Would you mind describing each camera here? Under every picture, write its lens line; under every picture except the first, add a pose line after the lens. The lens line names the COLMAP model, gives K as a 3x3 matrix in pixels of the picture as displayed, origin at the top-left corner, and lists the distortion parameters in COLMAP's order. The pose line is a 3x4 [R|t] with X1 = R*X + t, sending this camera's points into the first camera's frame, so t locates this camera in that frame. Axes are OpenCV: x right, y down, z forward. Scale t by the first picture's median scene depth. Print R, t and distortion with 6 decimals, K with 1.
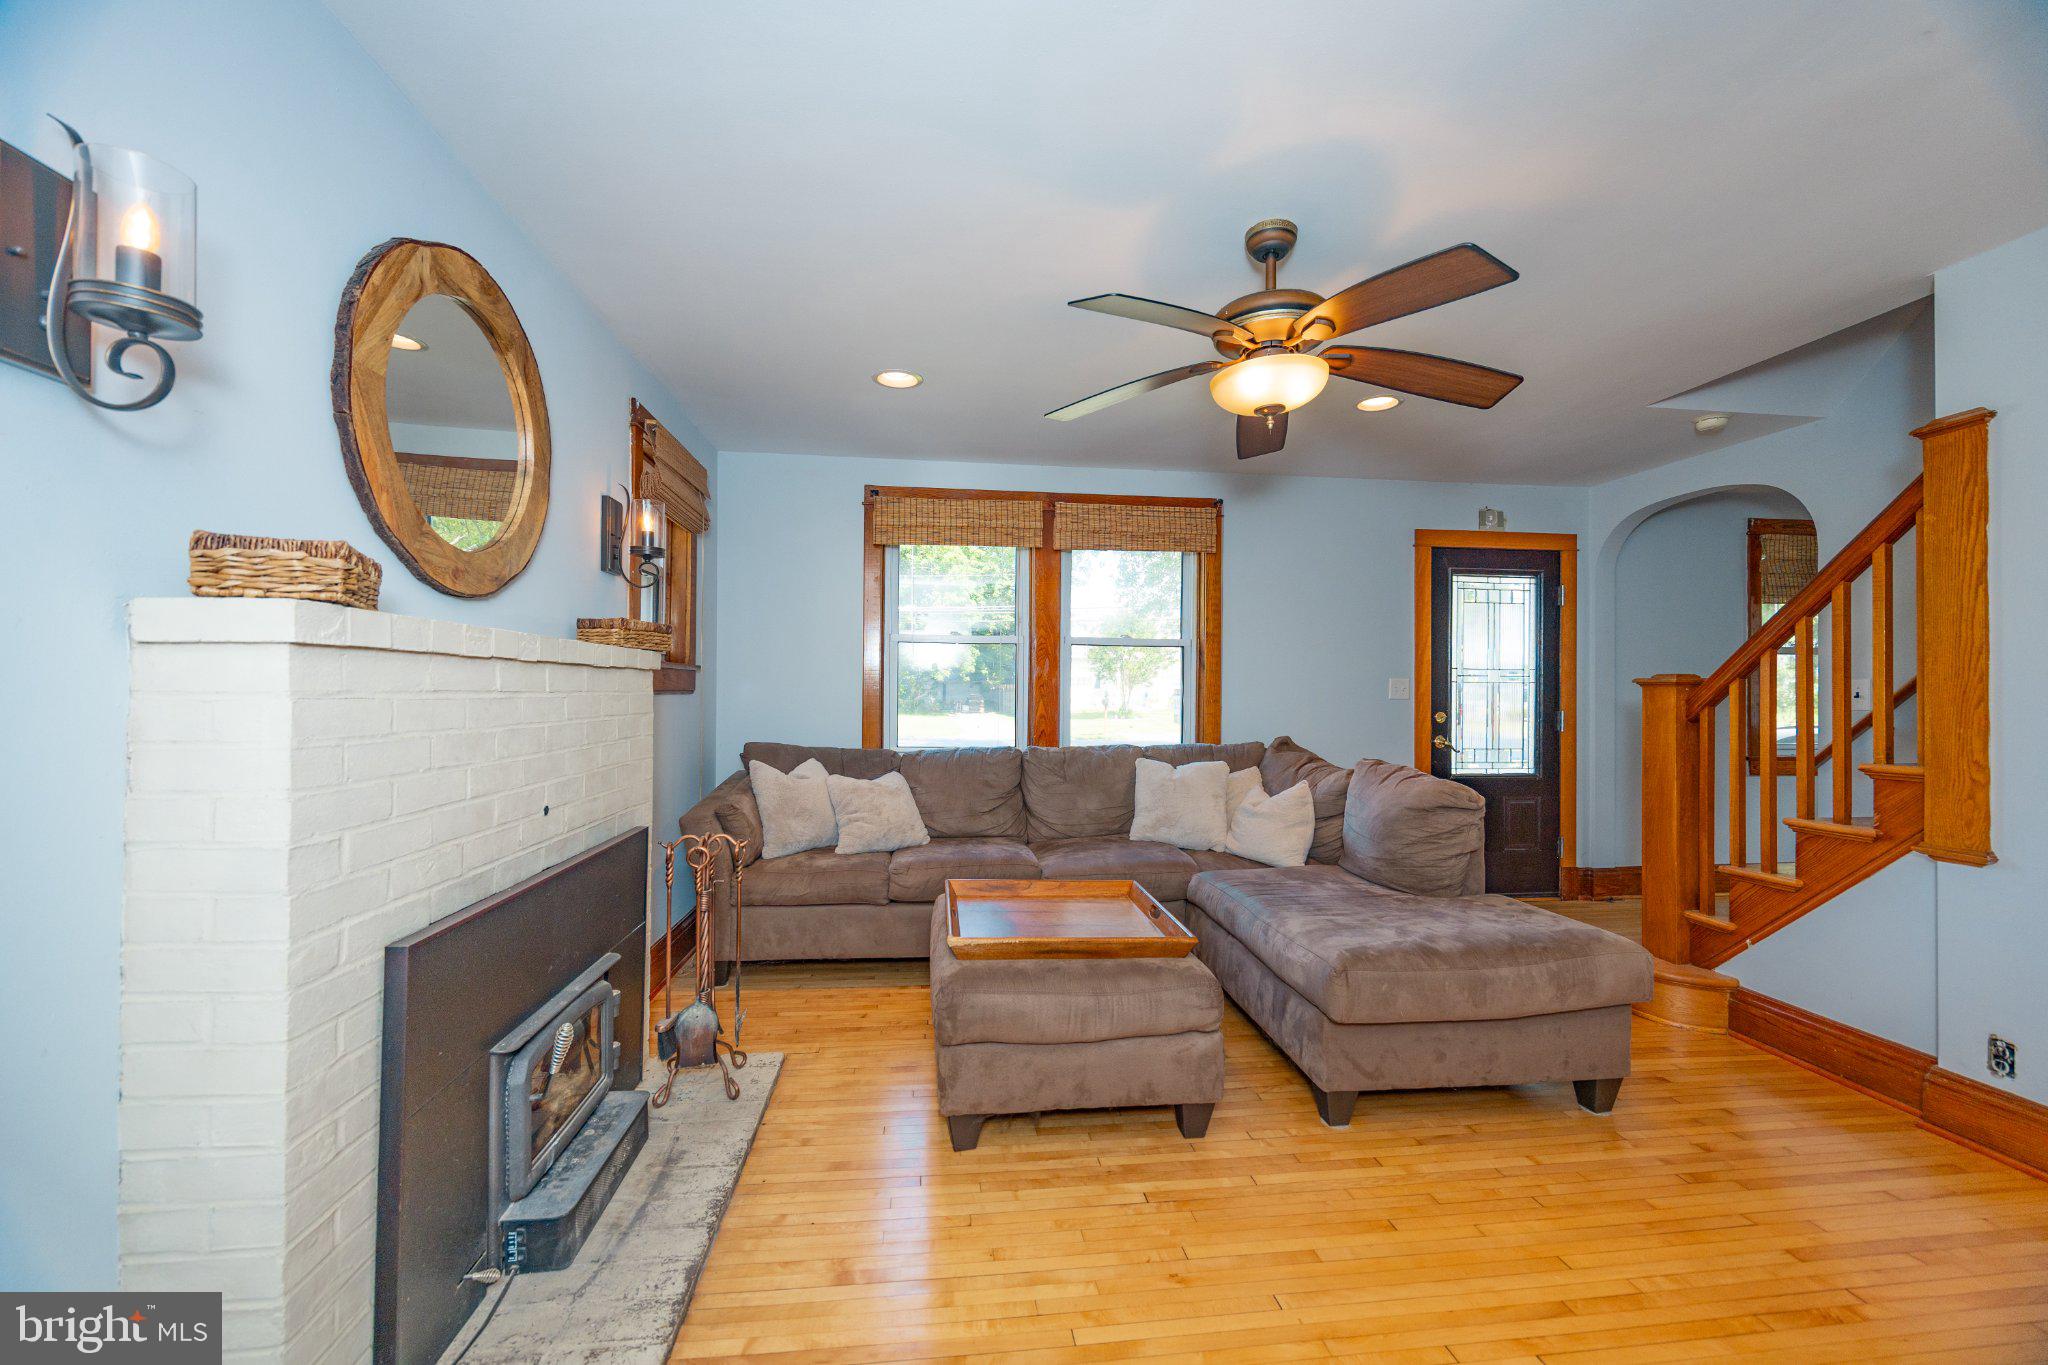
lens RADIAL K [[801.1, 0, 1068.0], [0, 801.1, 677.0], [0, 0, 1]] dist [-0.004902, -0.000427]
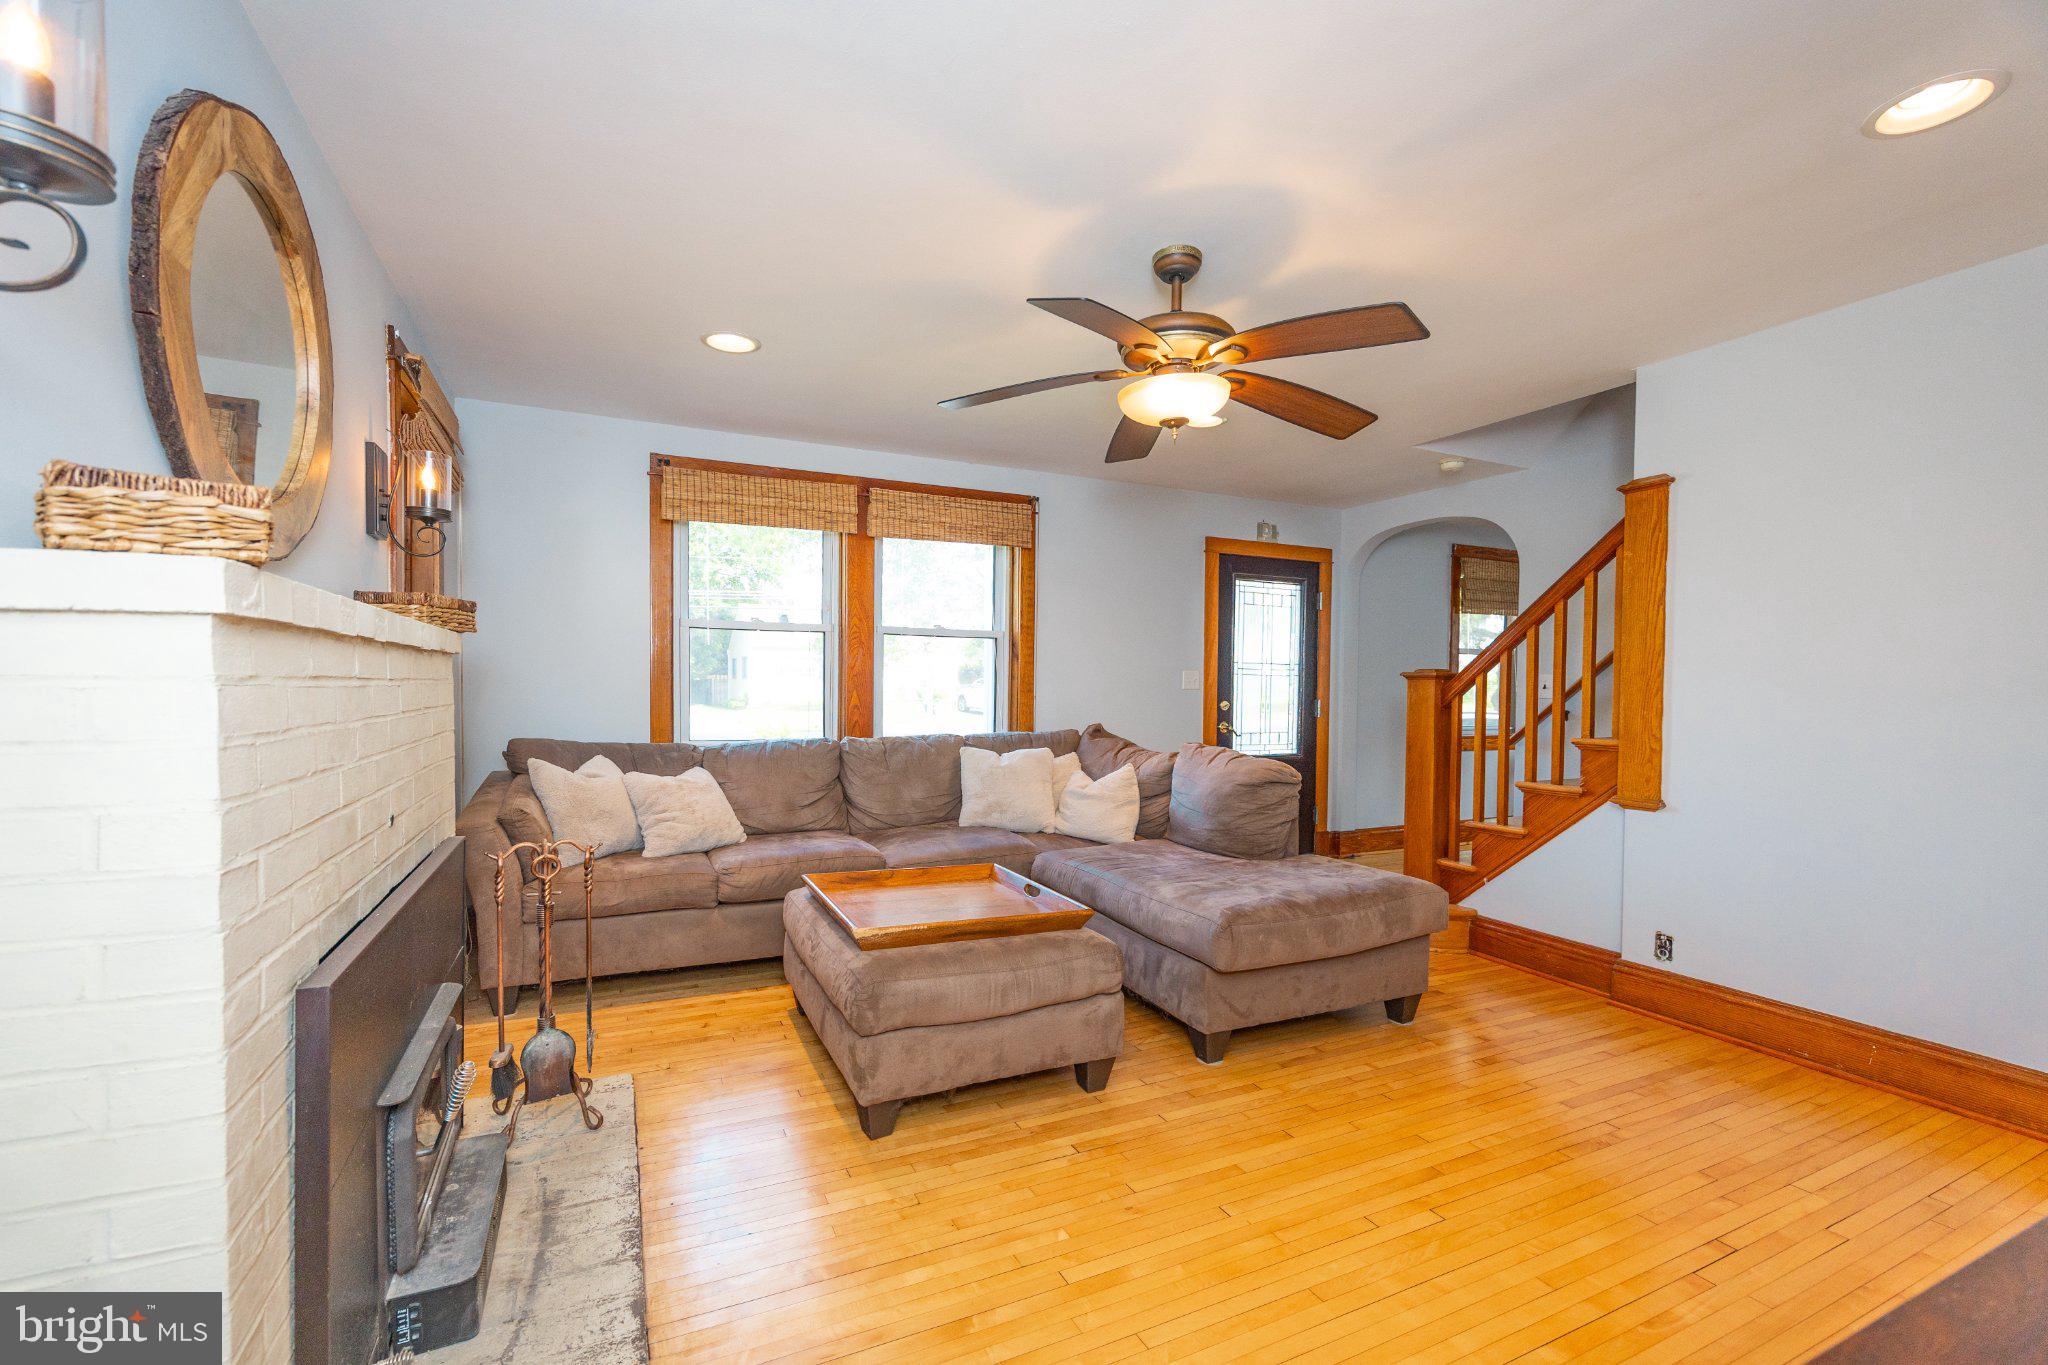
lens RADIAL K [[800.8, 0, 1027.0], [0, 800.8, 693.9], [0, 0, 1]] dist [-0.001405, -0.000212]
pose [[0.955901, -0.000793, 0.293687, -0.247480], [-0.008717, 0.999479, 0.031068, 0.002482], [-0.293559, -0.032258, 0.955397, 0.003790]]
